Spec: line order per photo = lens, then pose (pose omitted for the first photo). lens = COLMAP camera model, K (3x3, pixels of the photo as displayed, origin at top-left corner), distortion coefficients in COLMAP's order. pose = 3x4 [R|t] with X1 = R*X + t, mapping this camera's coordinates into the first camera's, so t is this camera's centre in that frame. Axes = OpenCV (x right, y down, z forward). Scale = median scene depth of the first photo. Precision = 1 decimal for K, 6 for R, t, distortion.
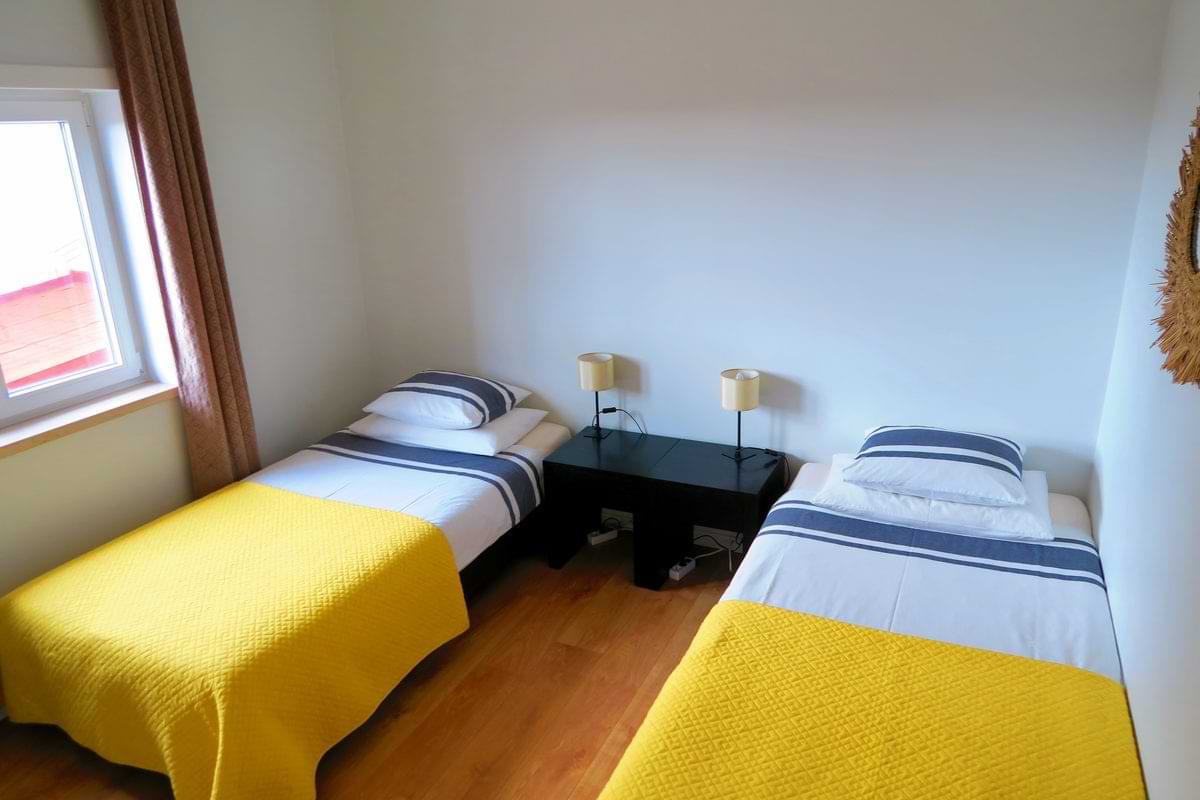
lens RADIAL K [[829.0, 0, 604.7], [0, 829.0, 400.2], [0, 0, 1]] dist [-0.033437, -0.002601]
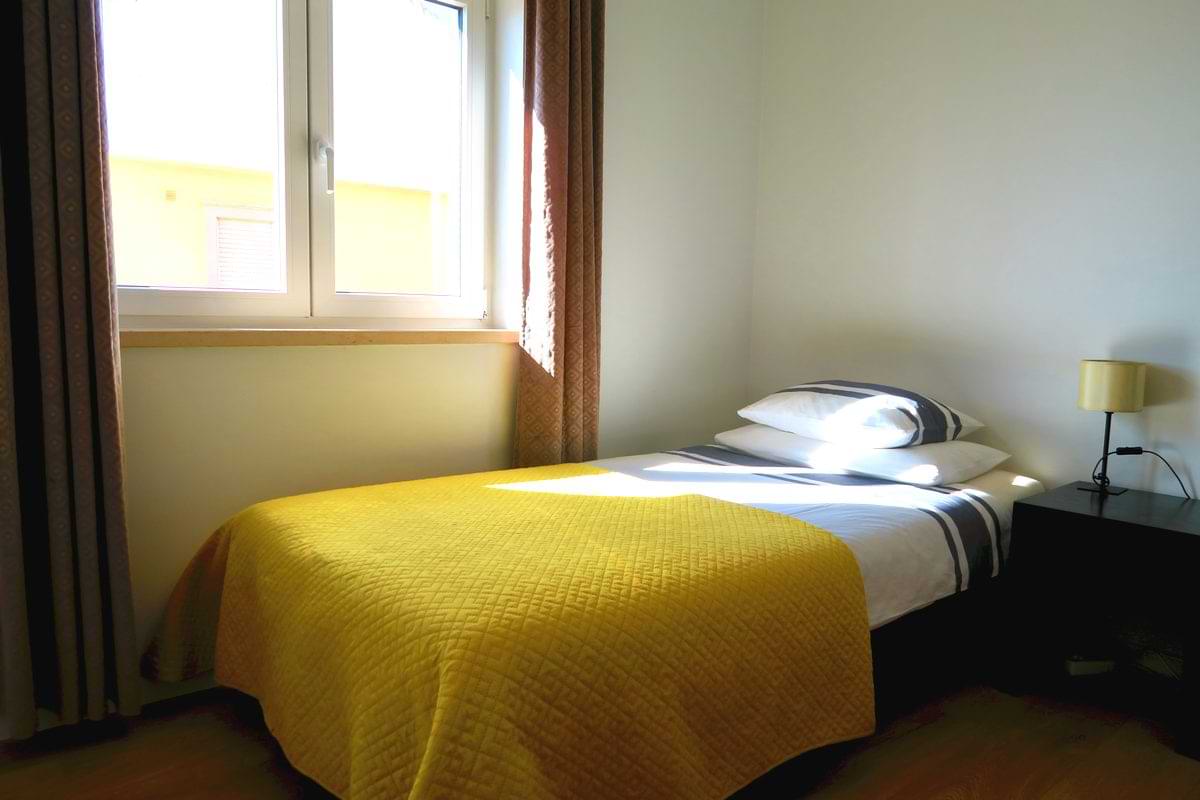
lens RADIAL K [[829.0, 0, 595.2], [0, 829.0, 399.5], [0, 0, 1]] dist [-0.033437, -0.002601]
pose [[0.900755, 0.098102, -0.423104, -0.111072], [-0.187220, 0.966706, -0.174435, 0.174398], [0.391905, 0.236337, 0.889132, 0.336403]]
